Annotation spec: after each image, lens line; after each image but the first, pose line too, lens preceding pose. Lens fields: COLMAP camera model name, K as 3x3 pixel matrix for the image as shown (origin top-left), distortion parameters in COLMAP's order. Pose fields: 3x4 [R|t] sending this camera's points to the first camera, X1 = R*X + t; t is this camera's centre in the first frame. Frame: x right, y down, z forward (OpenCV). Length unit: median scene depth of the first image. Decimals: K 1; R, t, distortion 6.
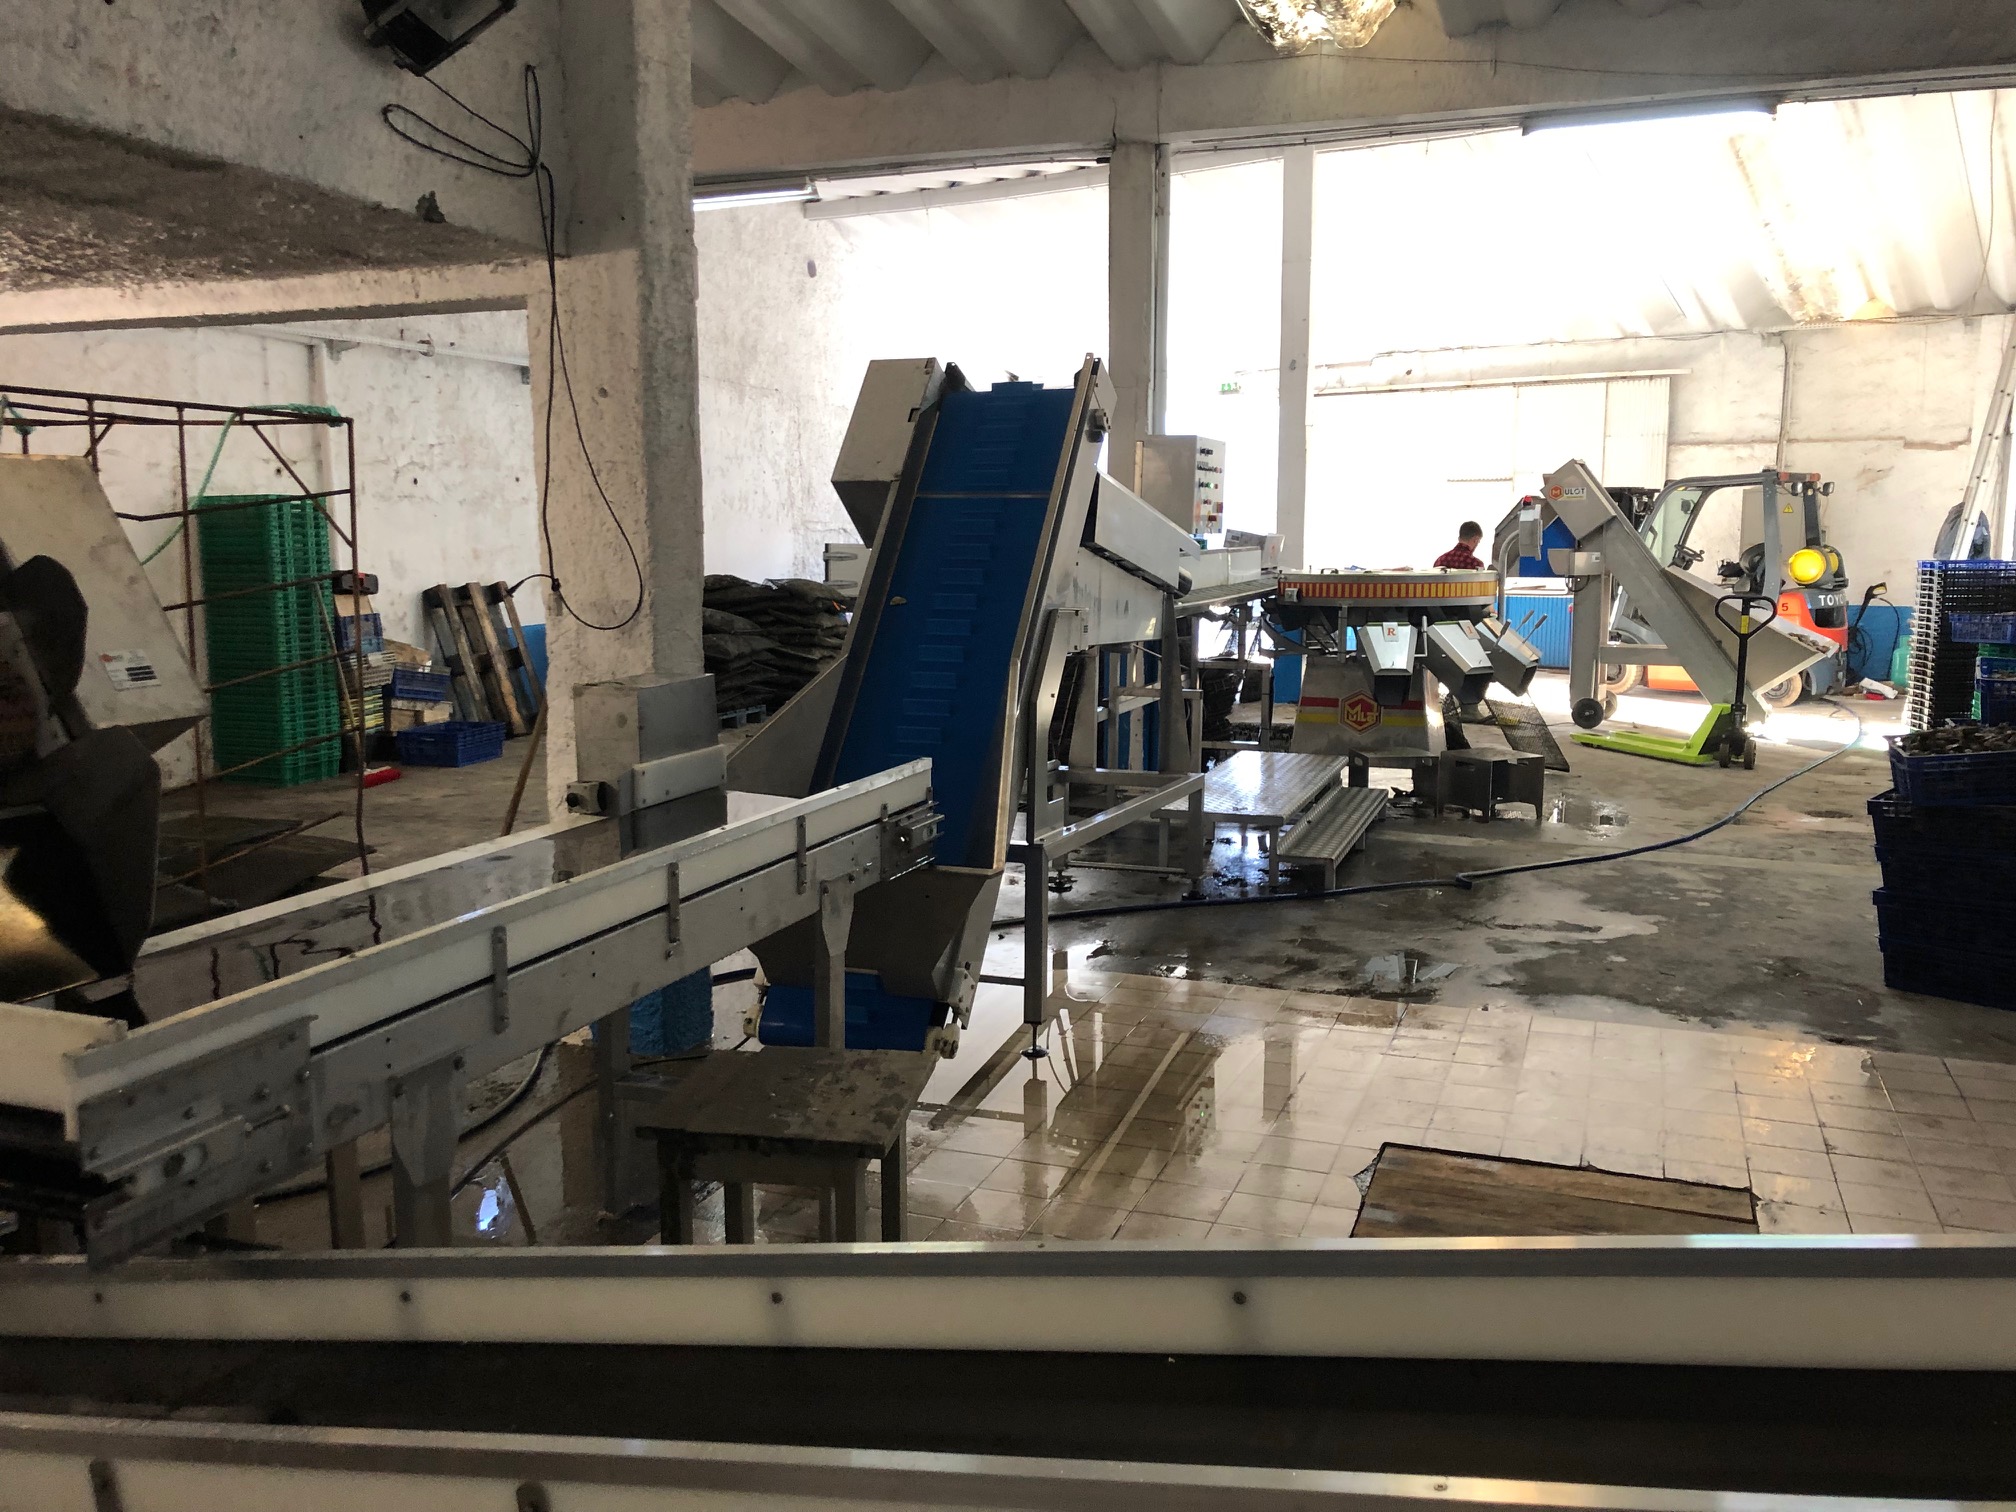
lens RADIAL K [[1628.9, 0, 1008.0], [0, 1628.9, 756.0], [0, 0, 1]] dist [-0.010636, 0.000758]
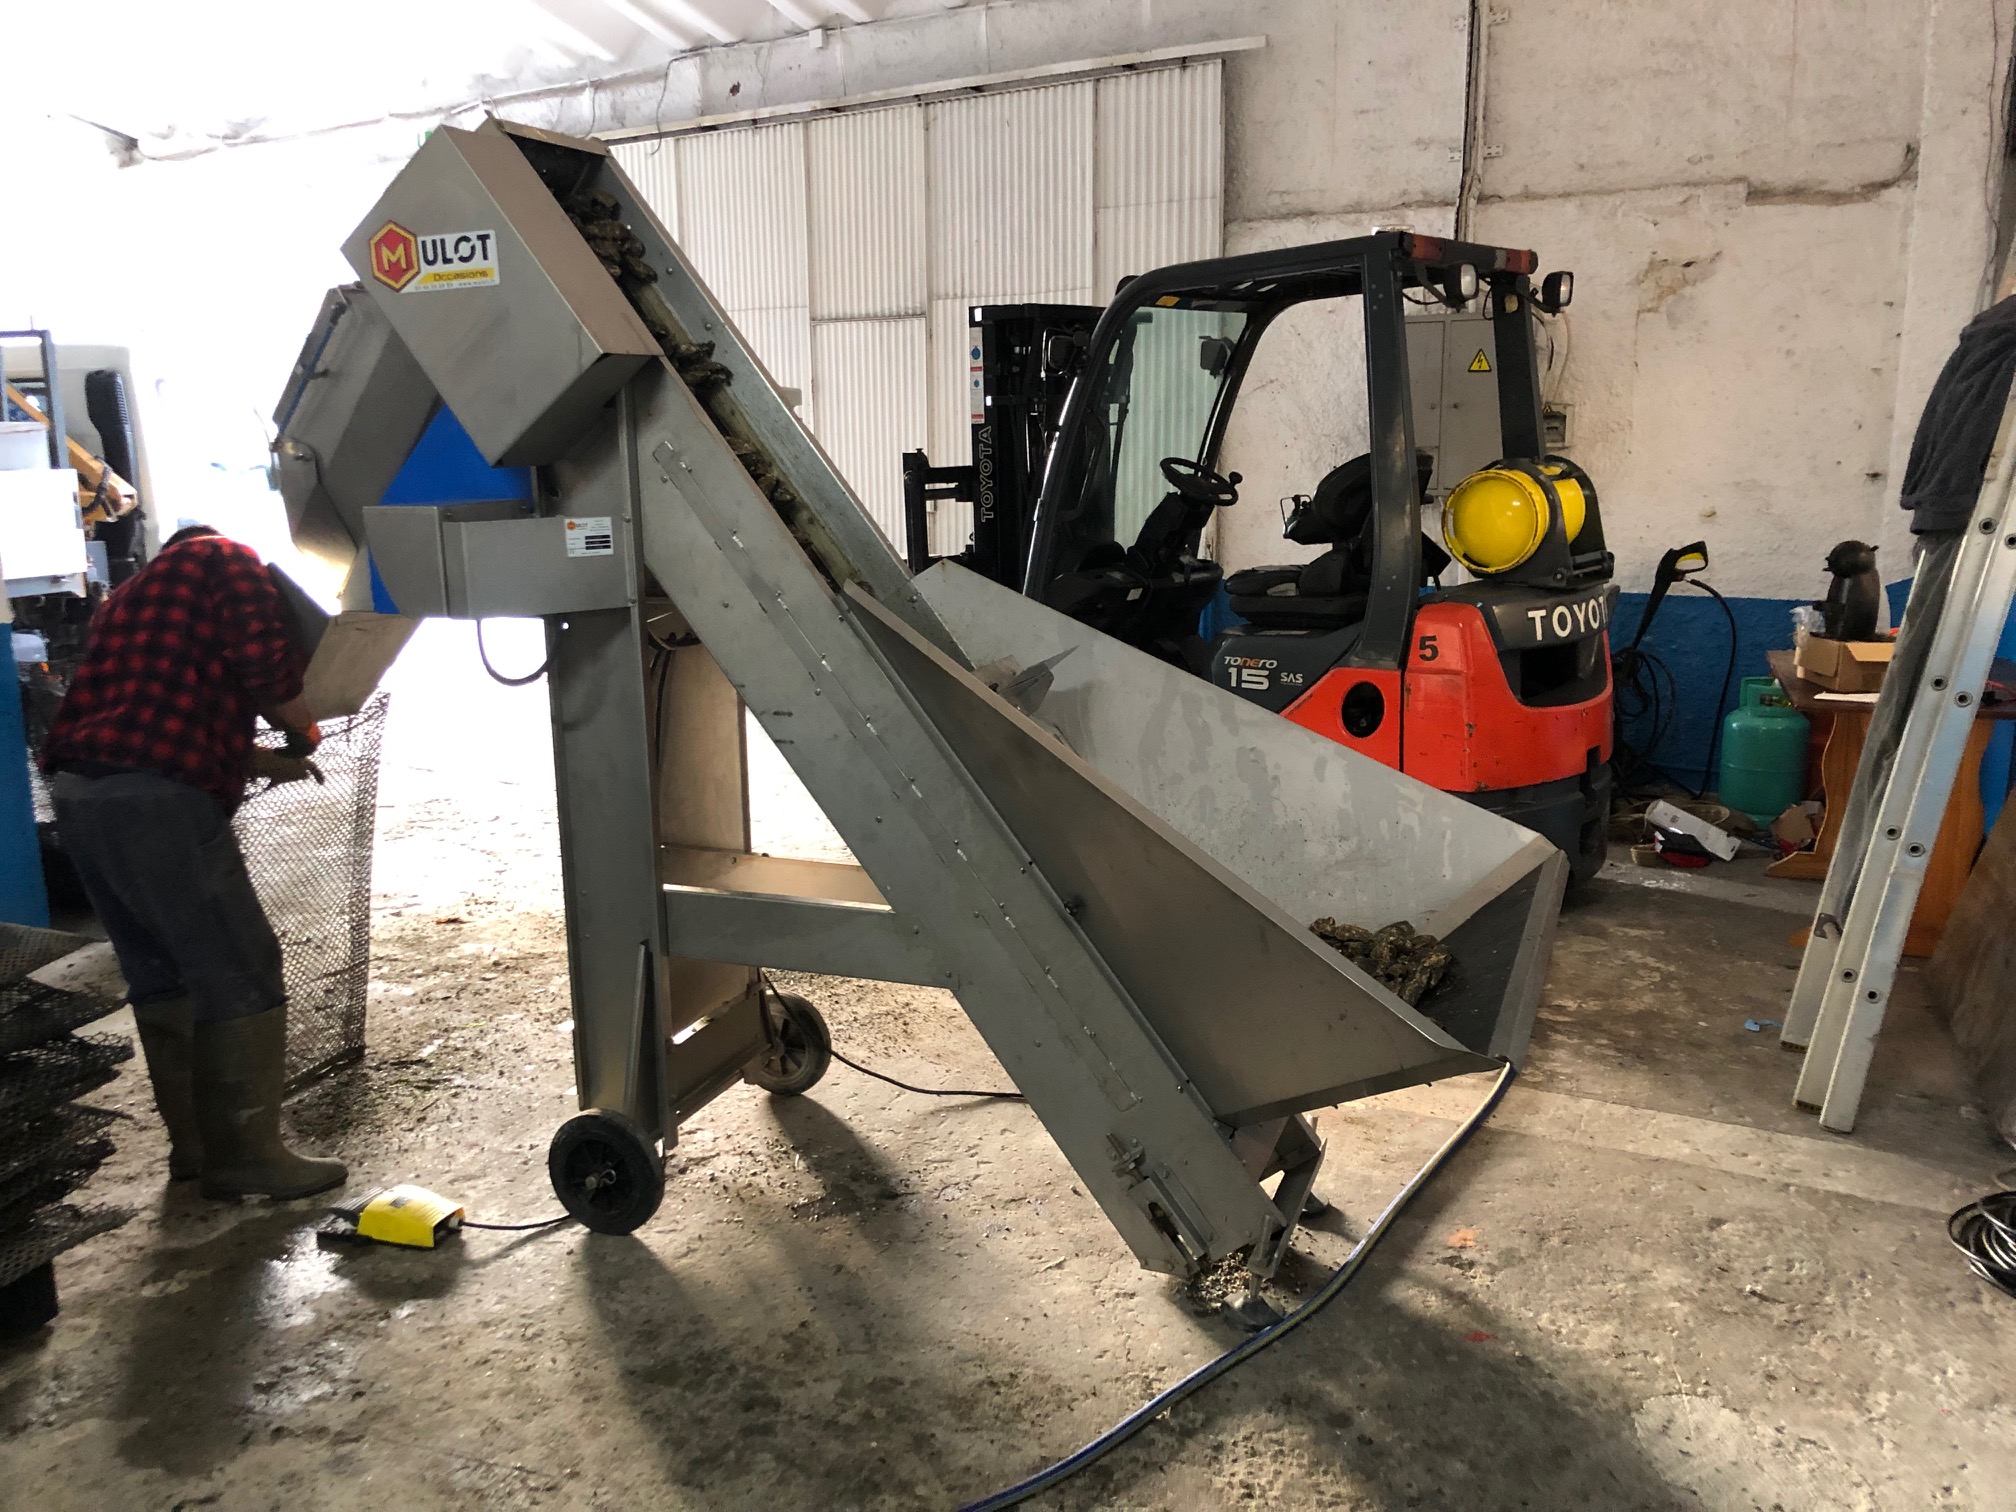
lens RADIAL K [[1654.2, 0, 1008.0], [0, 1654.2, 756.0], [0, 0, 1]] dist [0.006922, 0.002542]
pose [[0.992445, -0.037144, 0.116931, 0.340160], [0.030239, 0.997723, 0.060280, -0.089250], [-0.118904, -0.056289, 0.991309, 0.651398]]
